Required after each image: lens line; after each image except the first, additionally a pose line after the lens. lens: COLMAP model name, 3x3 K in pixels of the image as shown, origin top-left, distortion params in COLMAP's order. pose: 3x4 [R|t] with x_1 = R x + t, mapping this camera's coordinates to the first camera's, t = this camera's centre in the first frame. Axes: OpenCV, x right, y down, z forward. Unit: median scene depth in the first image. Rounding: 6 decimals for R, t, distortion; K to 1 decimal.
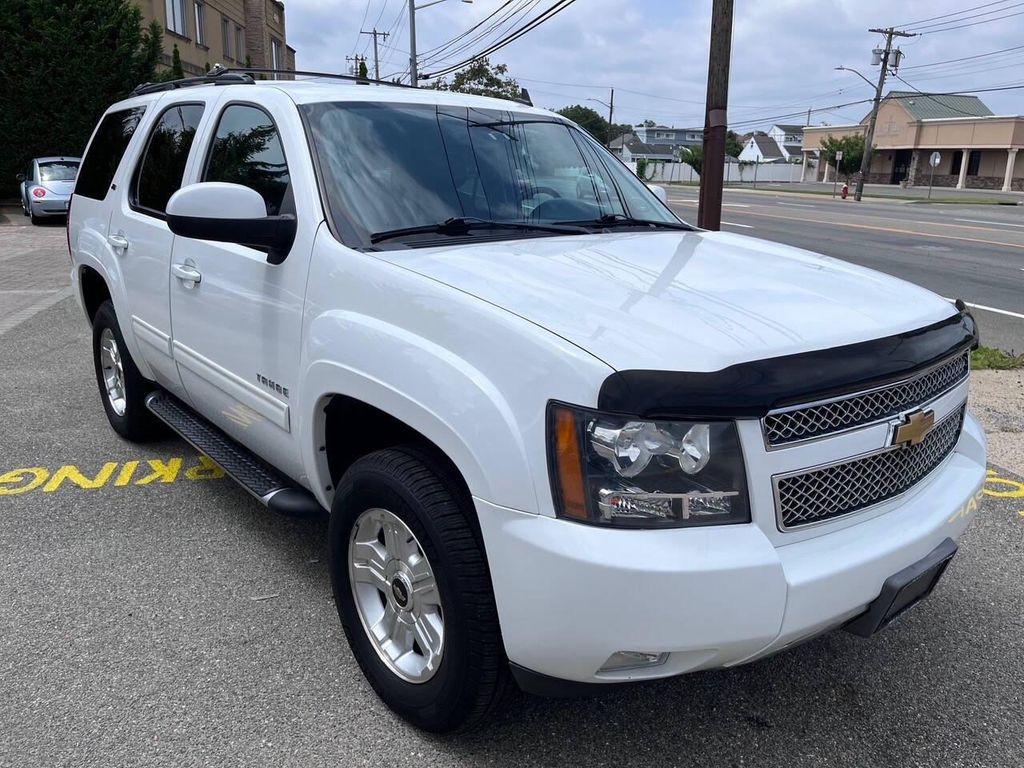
lens RADIAL K [[757.7, 0, 519.6], [0, 757.7, 385.8], [0, 0, 1]] dist [0.080563, -0.108889]
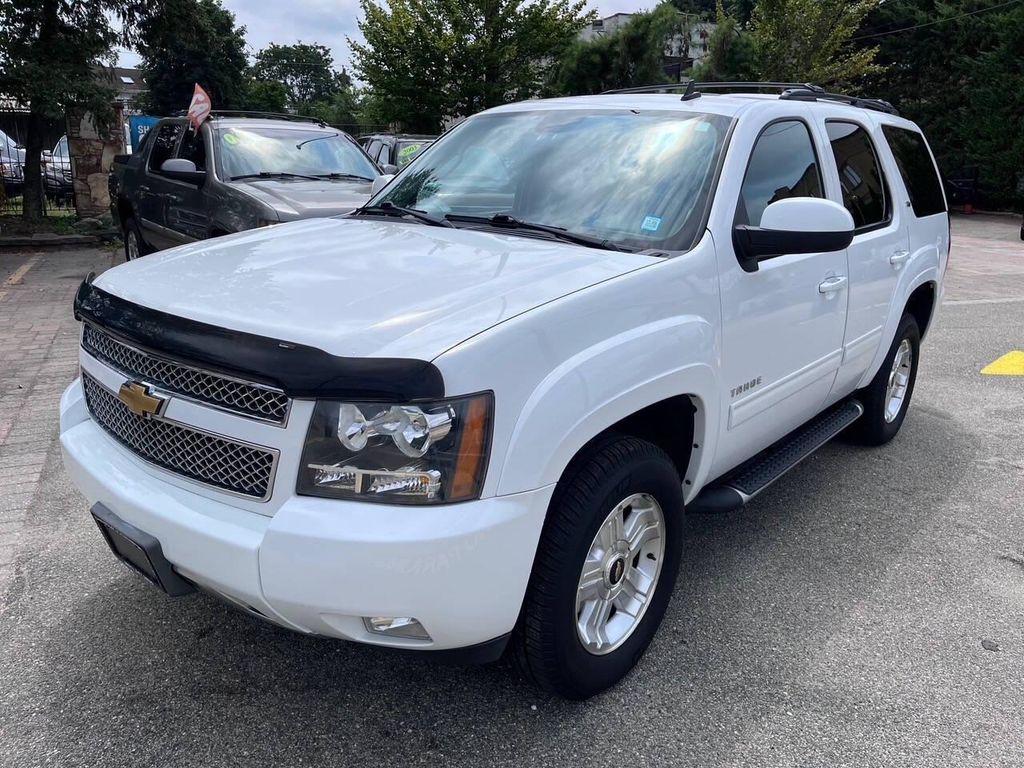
lens RADIAL K [[757.7, 0, 519.6], [0, 757.7, 385.8], [0, 0, 1]] dist [0.080563, -0.108889]
pose [[0.175998, 0.264239, -0.948263, 0.137360], [-0.293785, 0.933499, 0.205598, -0.028487], [0.939529, 0.242400, 0.241923, 0.105964]]
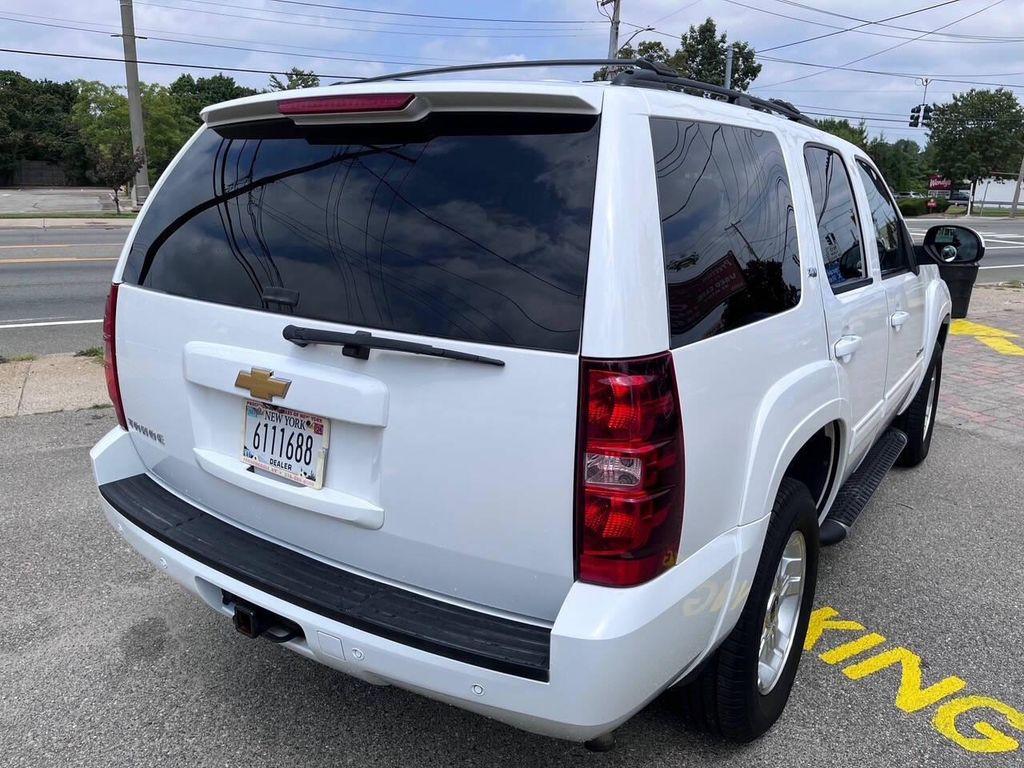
lens RADIAL K [[762.4, 0, 518.1], [0, 762.4, 382.8], [0, 0, 1]] dist [0.076201, -0.112237]
pose [[-0.251574, -0.266987, 0.930284, -0.181593], [0.242694, 0.913085, 0.327682, -0.074892], [-0.936915, 0.308211, -0.164913, 0.233289]]
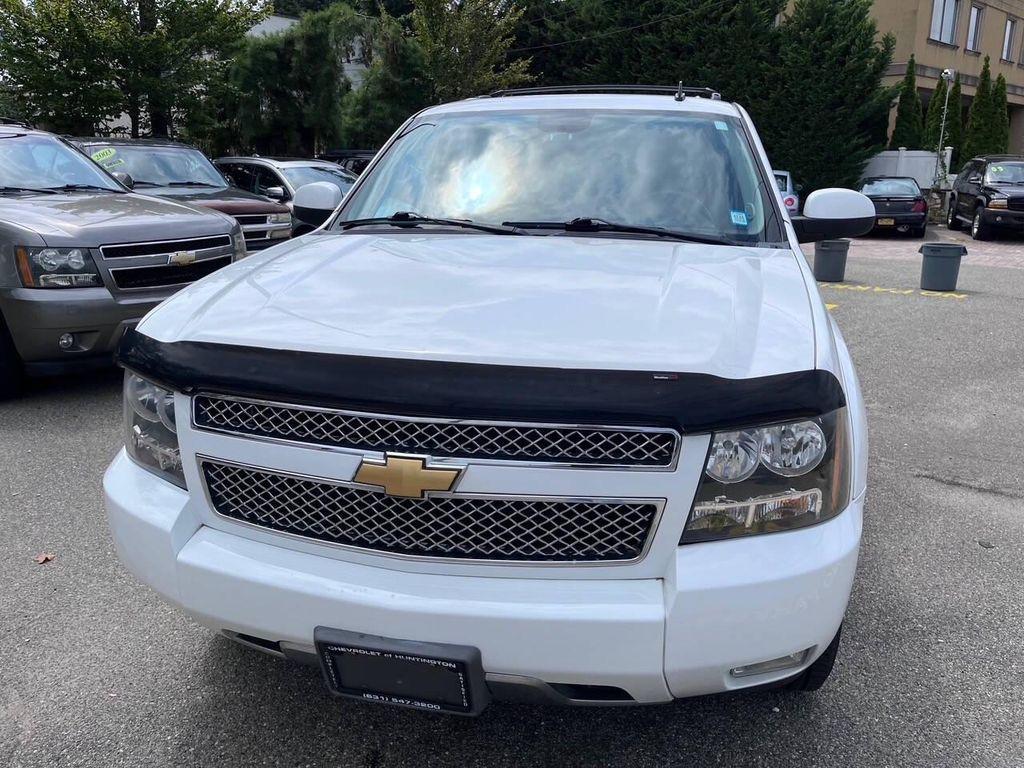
lens RADIAL K [[759.4, 0, 520.3], [0, 759.4, 379.7], [0, 0, 1]] dist [0.075253, -0.104509]
pose [[0.603015, 0.195281, -0.773459, 0.102624], [-0.212682, 0.973836, 0.080057, -0.011738], [0.768856, 0.116225, 0.628771, 0.049522]]
